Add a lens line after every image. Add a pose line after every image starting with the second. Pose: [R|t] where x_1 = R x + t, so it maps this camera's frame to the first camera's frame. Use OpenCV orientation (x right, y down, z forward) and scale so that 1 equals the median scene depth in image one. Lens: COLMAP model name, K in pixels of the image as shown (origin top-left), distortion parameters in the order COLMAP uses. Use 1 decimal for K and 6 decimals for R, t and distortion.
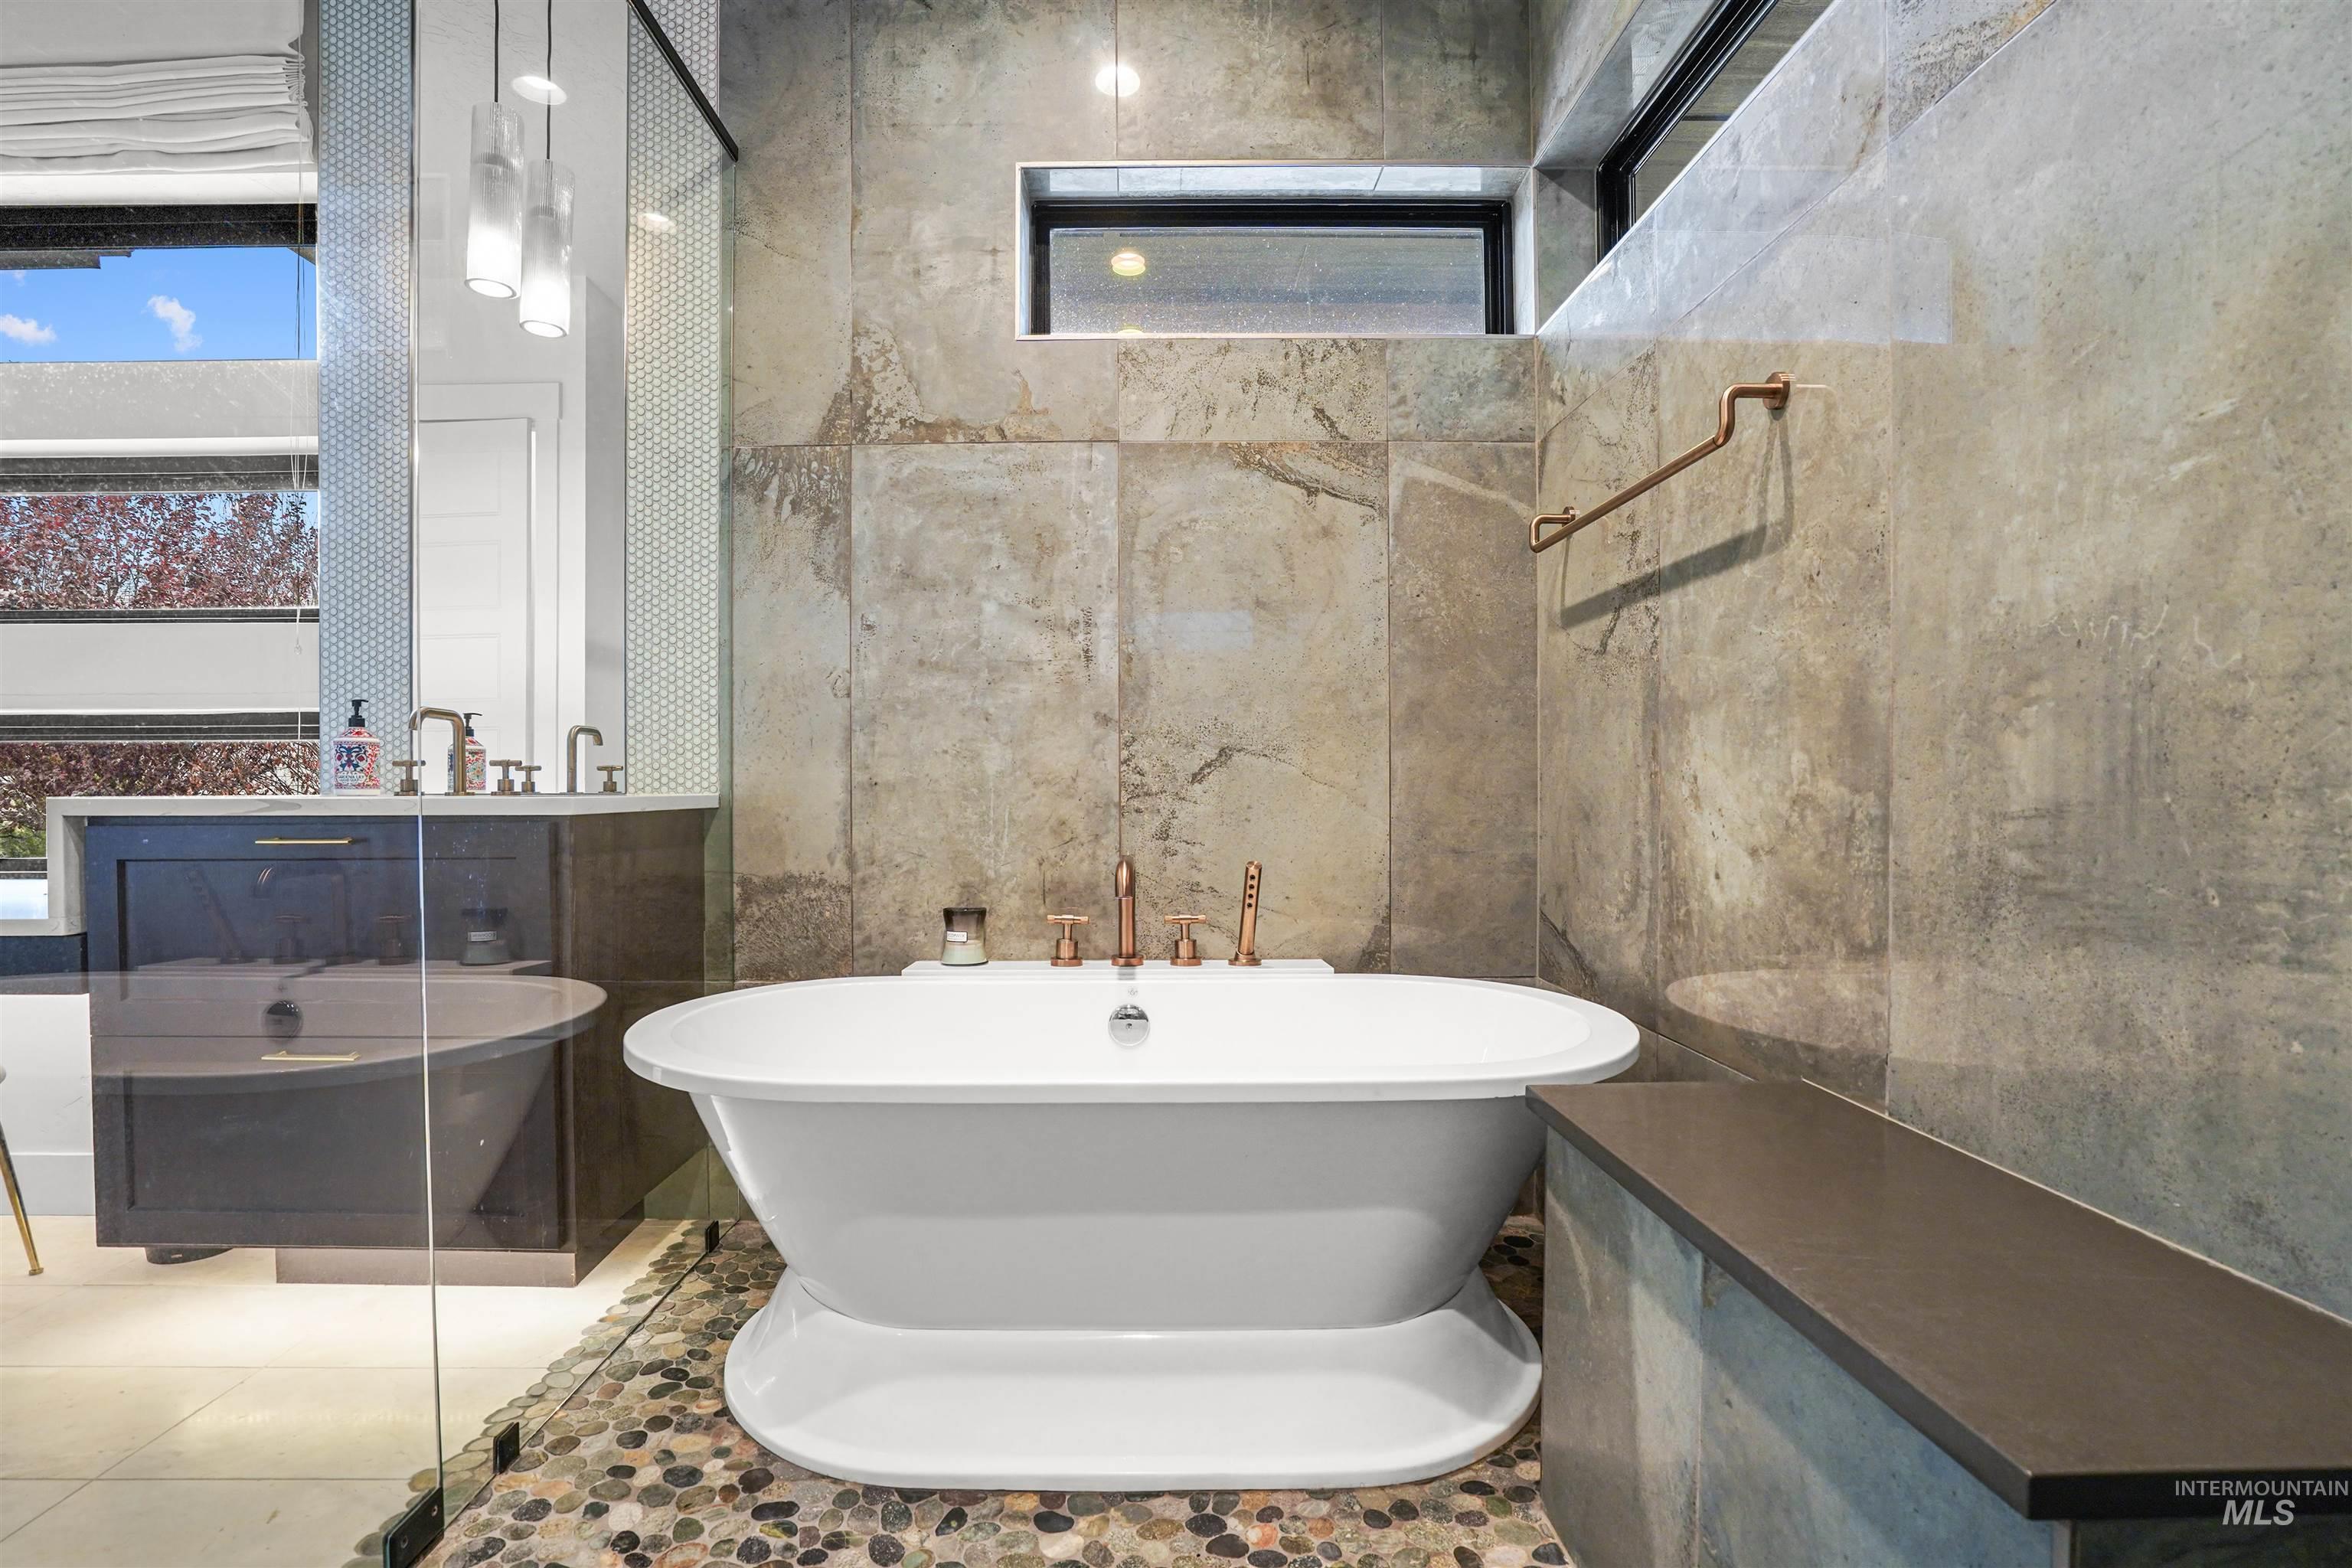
lens RADIAL K [[1124.9, 0, 1152.7], [0, 1124.9, 792.1], [0, 0, 1]] dist [-0.060754, 0.025651]
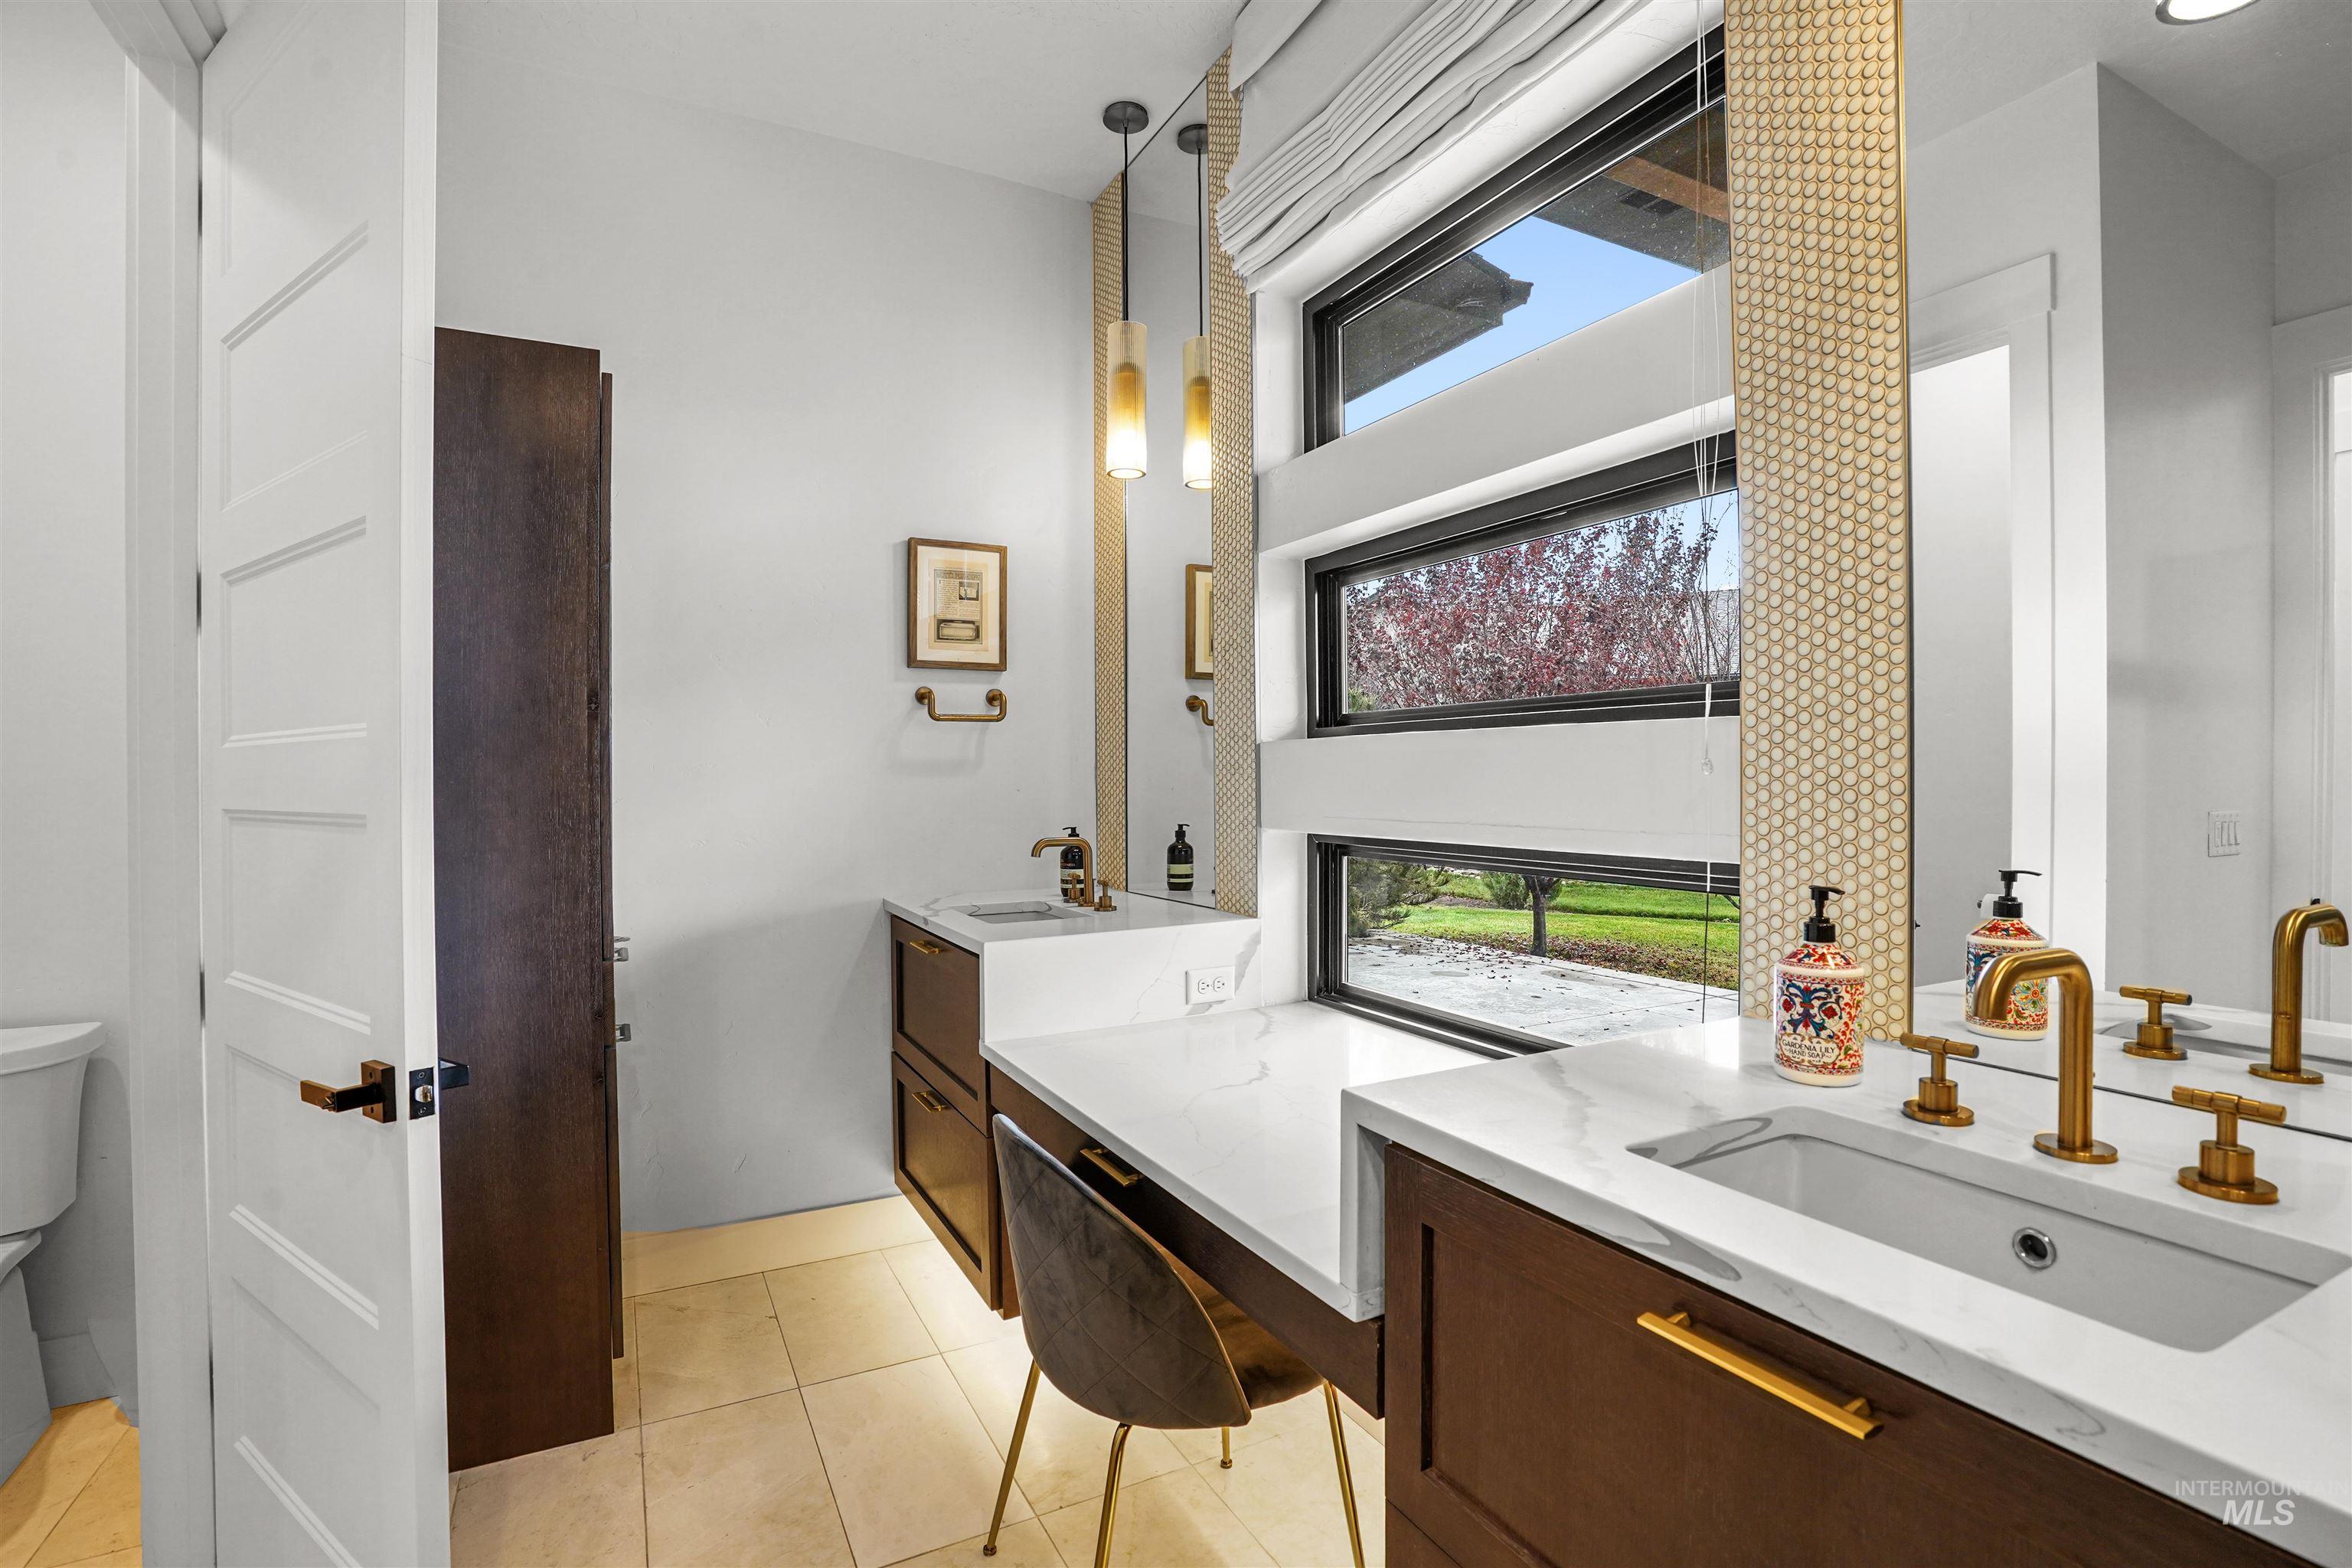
lens RADIAL K [[1088.9, 0, 1126.6], [0, 1088.9, 787.4], [0, 0, 1]] dist [-0.059371, 0.018808]
pose [[0.423256, 0.012053, -0.905930, -0.385282], [-0.004001, 0.999927, 0.011434, -0.121839], [0.906001, -0.001215, 0.423273, 0.466190]]
